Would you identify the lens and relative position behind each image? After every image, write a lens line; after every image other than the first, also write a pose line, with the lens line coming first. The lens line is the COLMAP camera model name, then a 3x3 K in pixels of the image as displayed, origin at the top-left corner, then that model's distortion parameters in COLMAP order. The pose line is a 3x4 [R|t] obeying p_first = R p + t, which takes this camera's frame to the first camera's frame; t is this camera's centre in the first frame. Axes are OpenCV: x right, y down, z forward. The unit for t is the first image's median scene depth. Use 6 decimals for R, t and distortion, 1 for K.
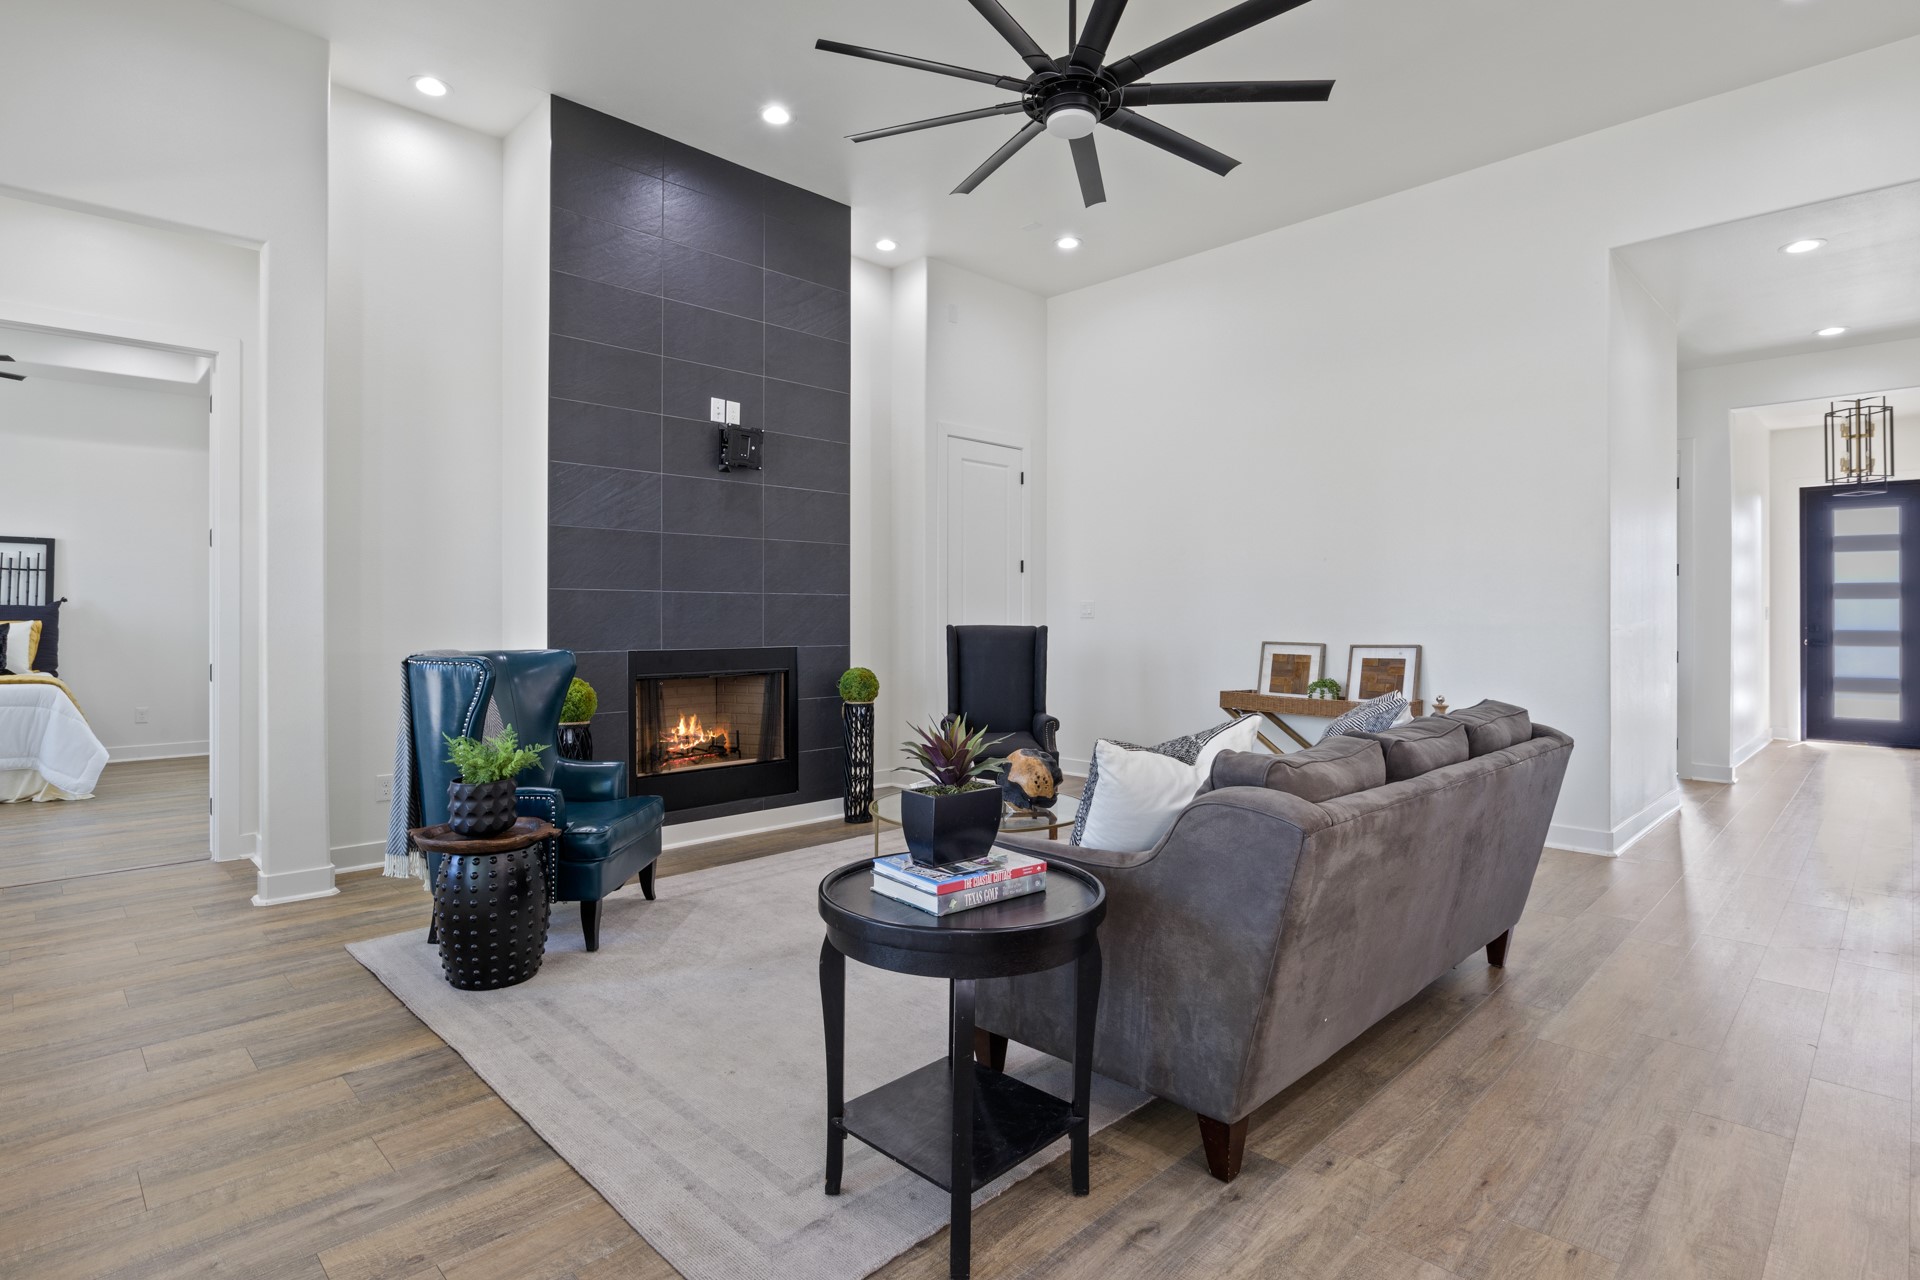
lens RADIAL K [[951.4, 0, 951.8], [0, 951.4, 625.4], [0, 0, 1]] dist [-0.009174, -0.001309]
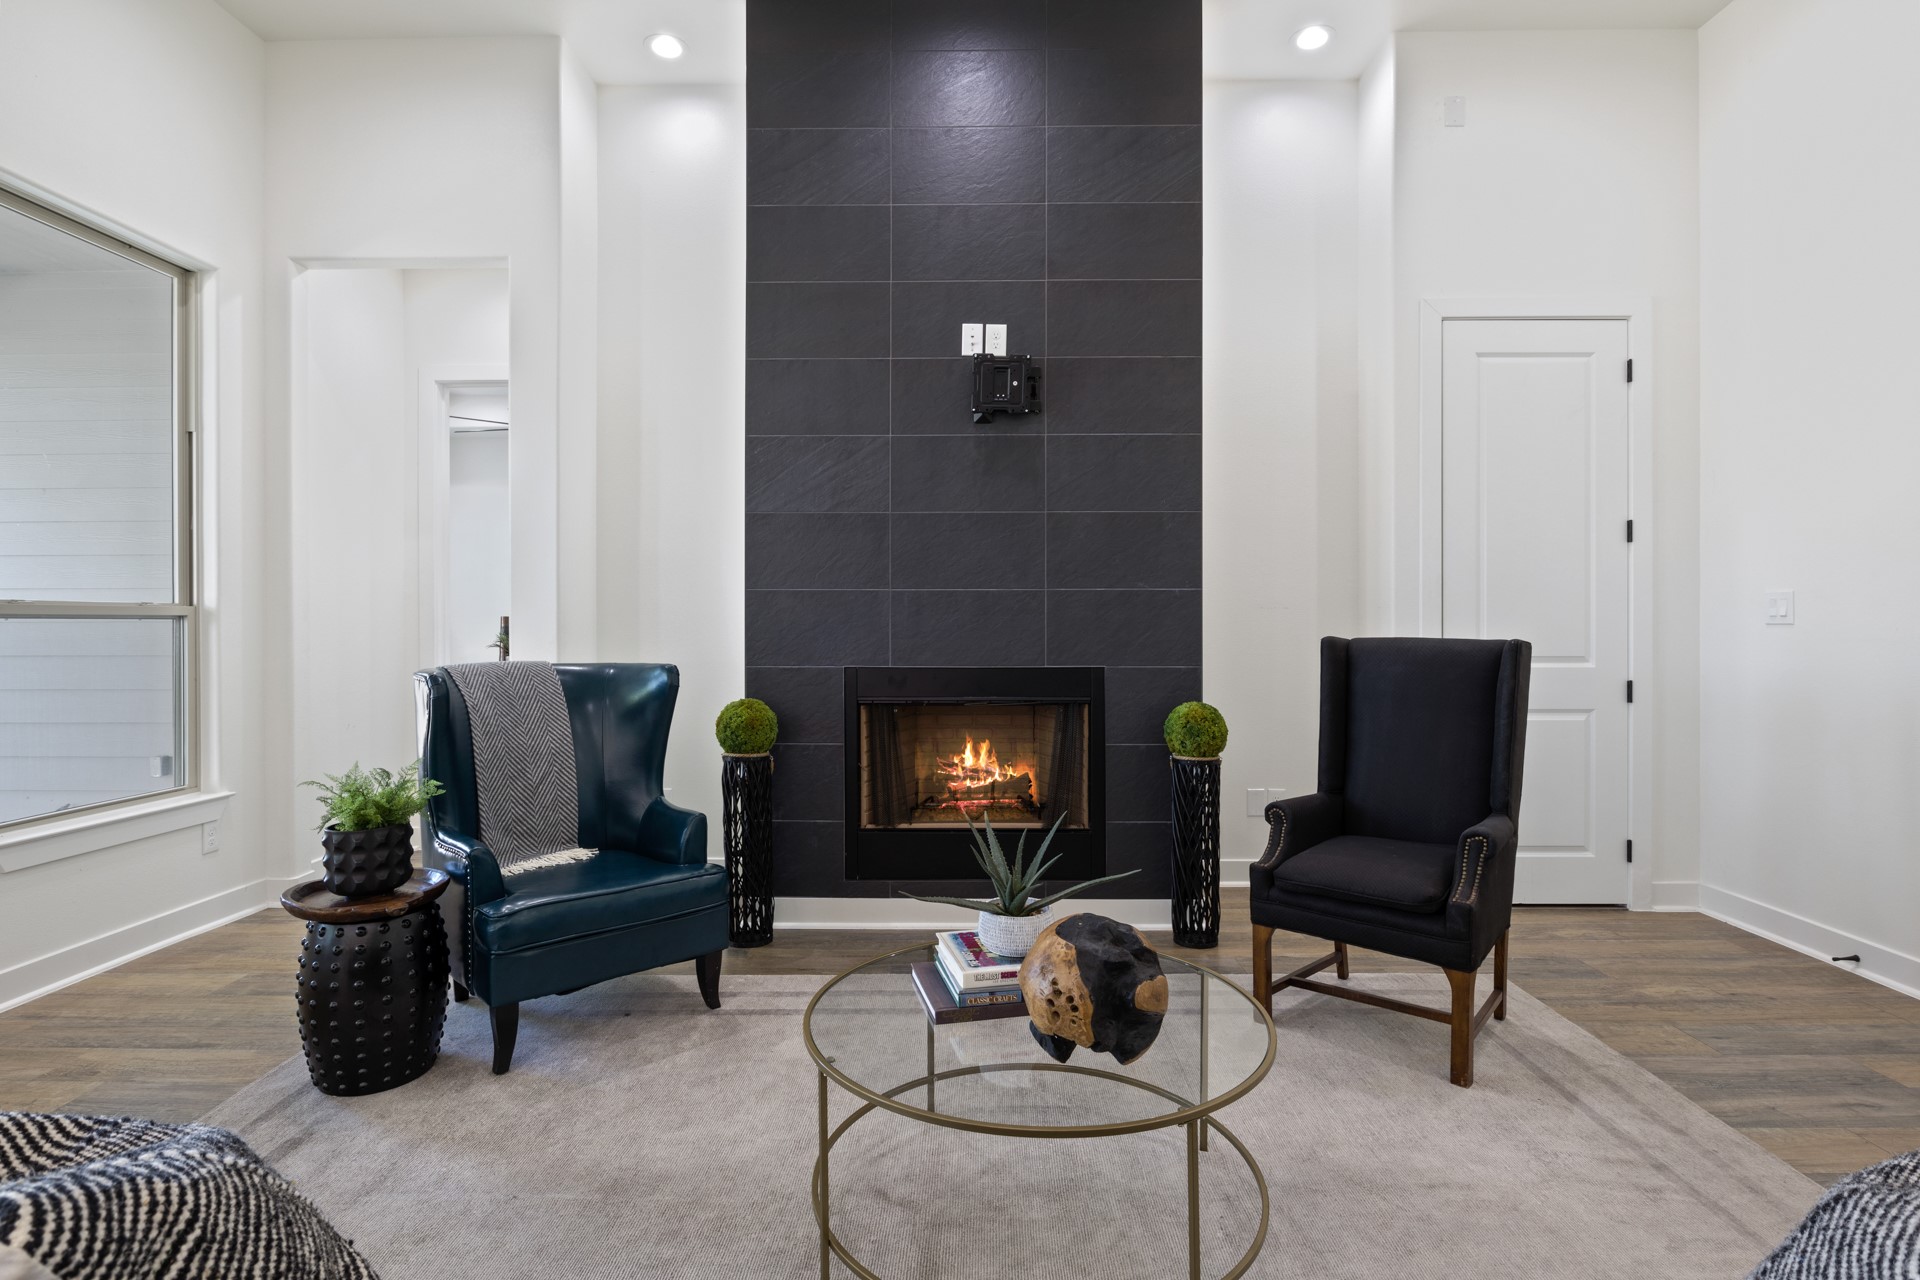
lens RADIAL K [[951.4, 0, 960.8], [0, 951.4, 627.6], [0, 0, 1]] dist [-0.009174, -0.001309]
pose [[0.711433, 0.001967, -0.702752, 0.266803], [-0.004919, 0.999986, -0.002181, -0.003857], [0.702737, 0.005009, 0.711432, 0.486193]]
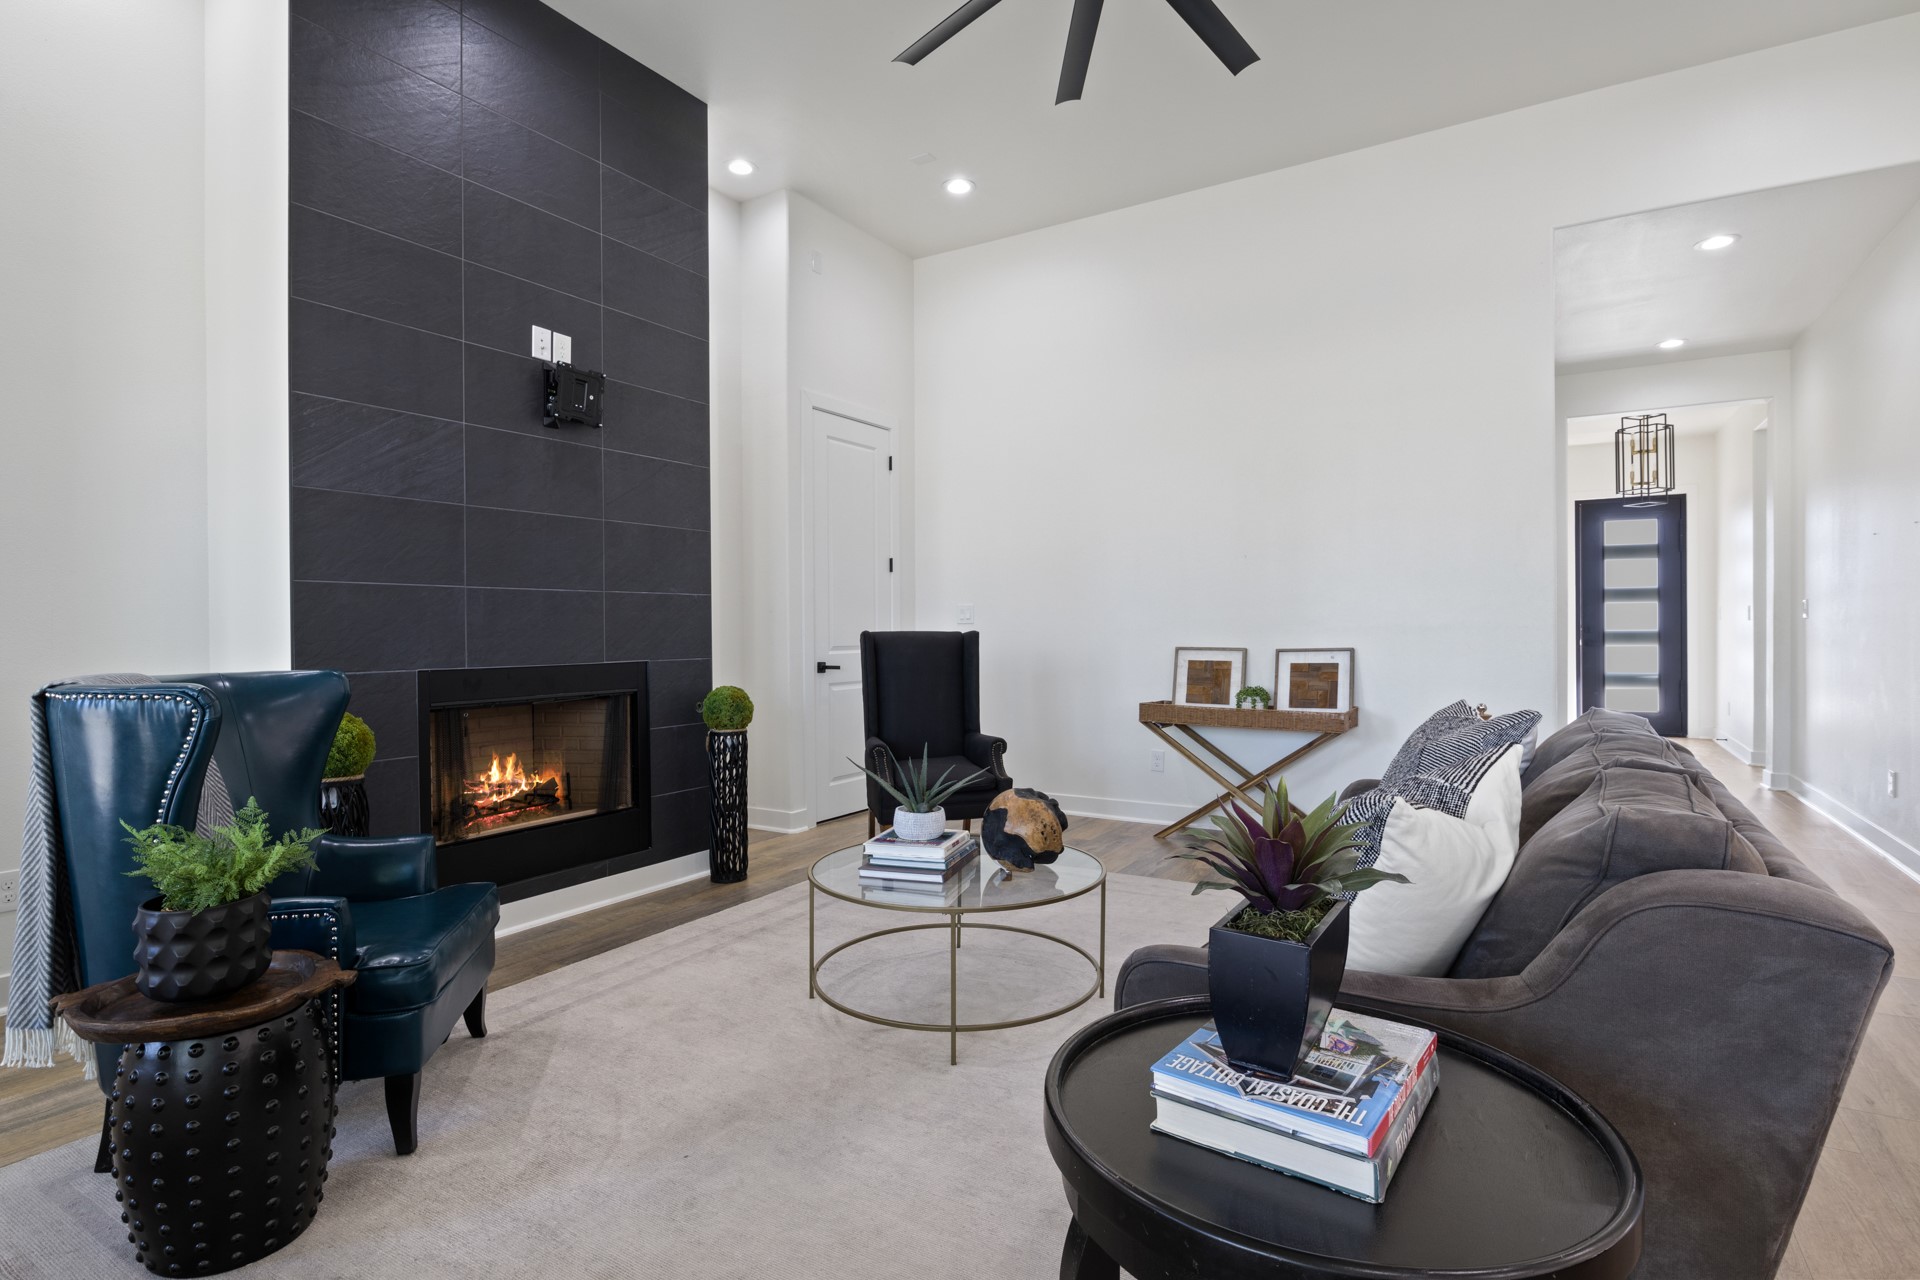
lens RADIAL K [[951.4, 0, 956.6], [0, 951.4, 640.5], [0, 0, 1]] dist [-0.009174, -0.001309]
pose [[0.969521, -0.011881, 0.244719, -0.118703], [0.011181, 0.999928, 0.004250, 0.005753], [-0.244752, -0.001384, 0.969585, 0.208370]]
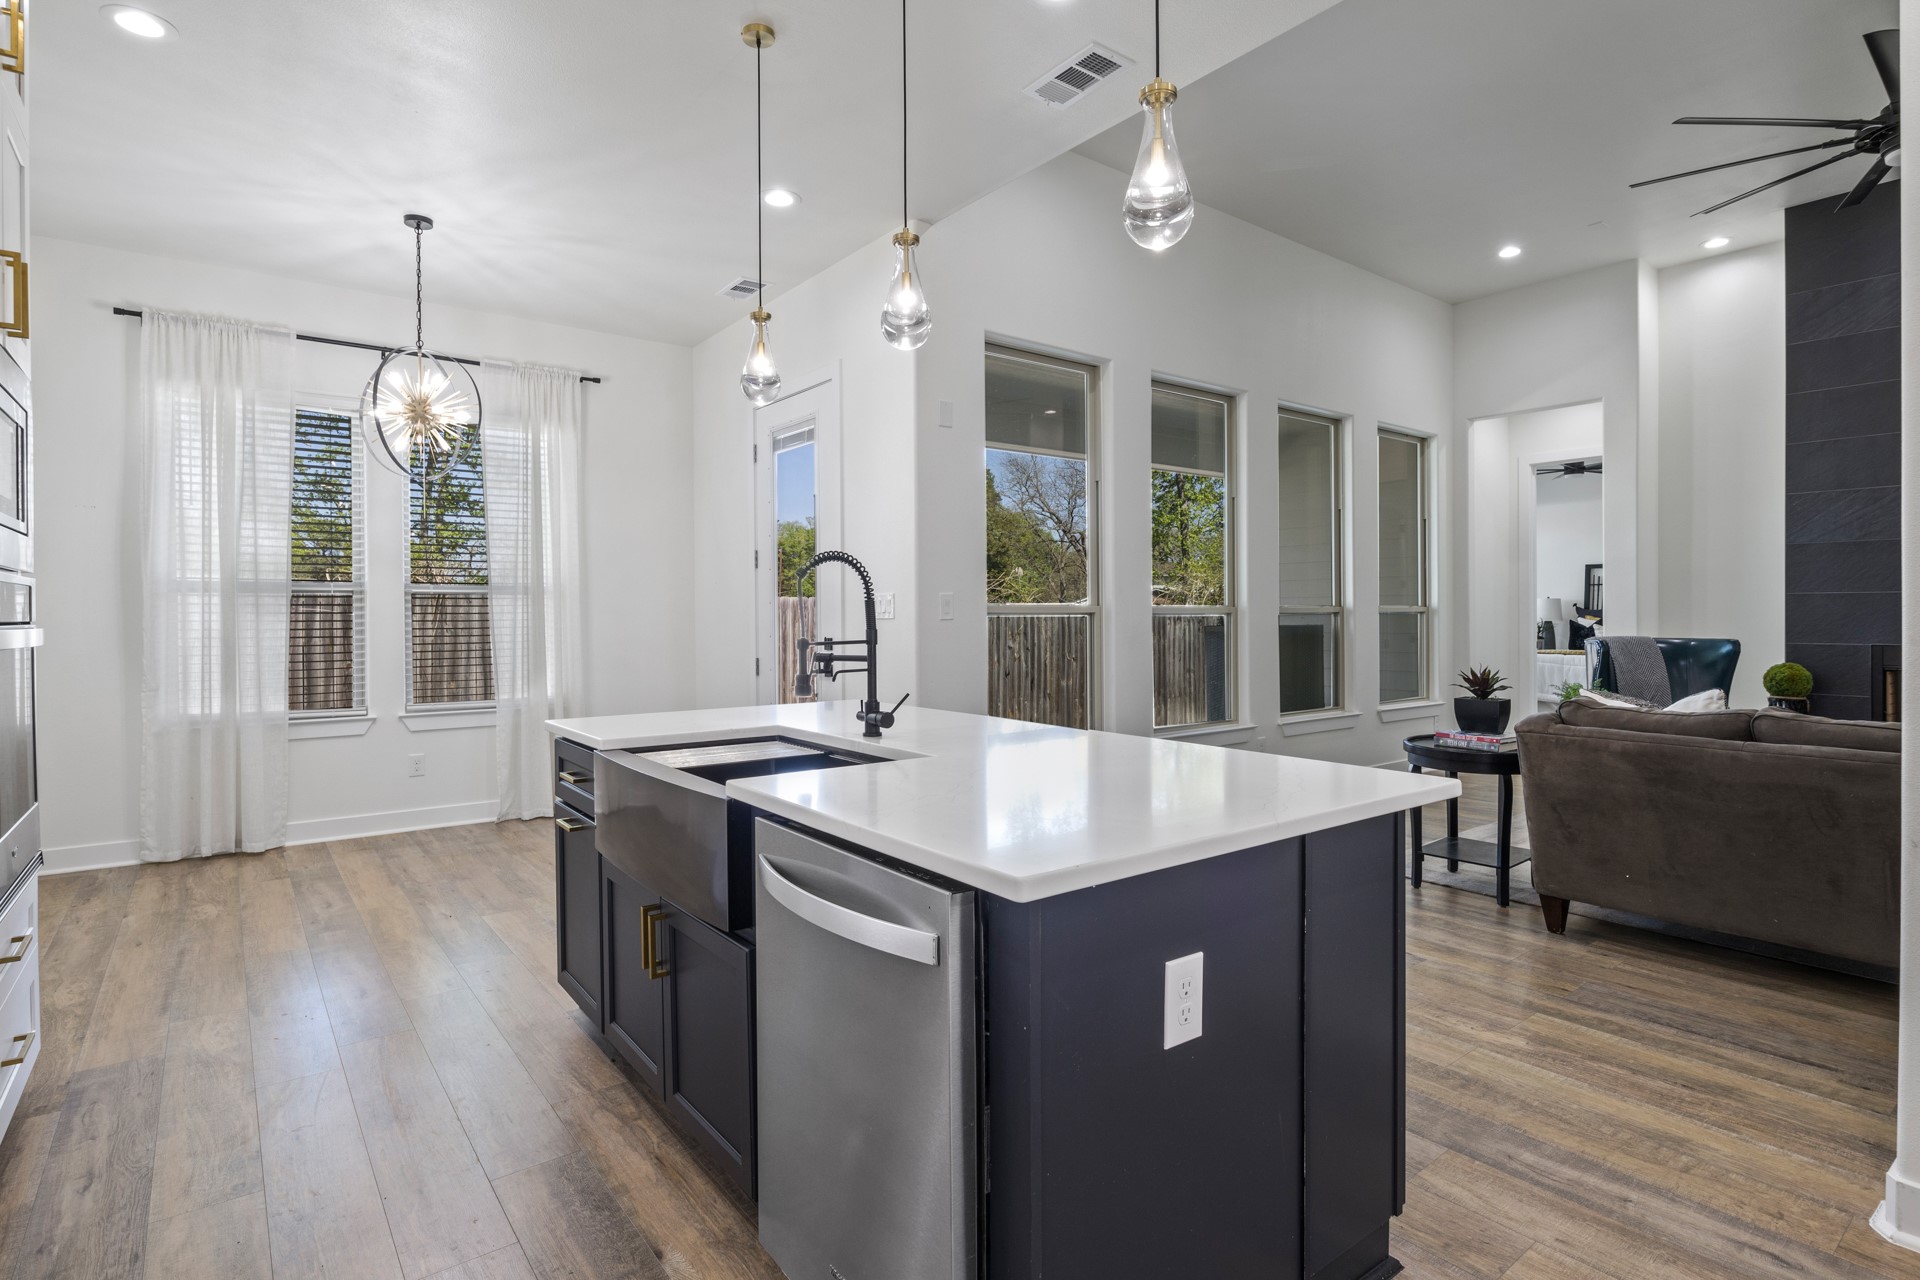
lens RADIAL K [[951.4, 0, 966.7], [0, 951.4, 627.2], [0, 0, 1]] dist [-0.009174, -0.001309]
pose [[-0.118167, 0.007976, -0.992962, 0.880743], [-0.002540, 0.999962, 0.008335, -0.000834], [0.992990, 0.003507, -0.118143, 0.044605]]
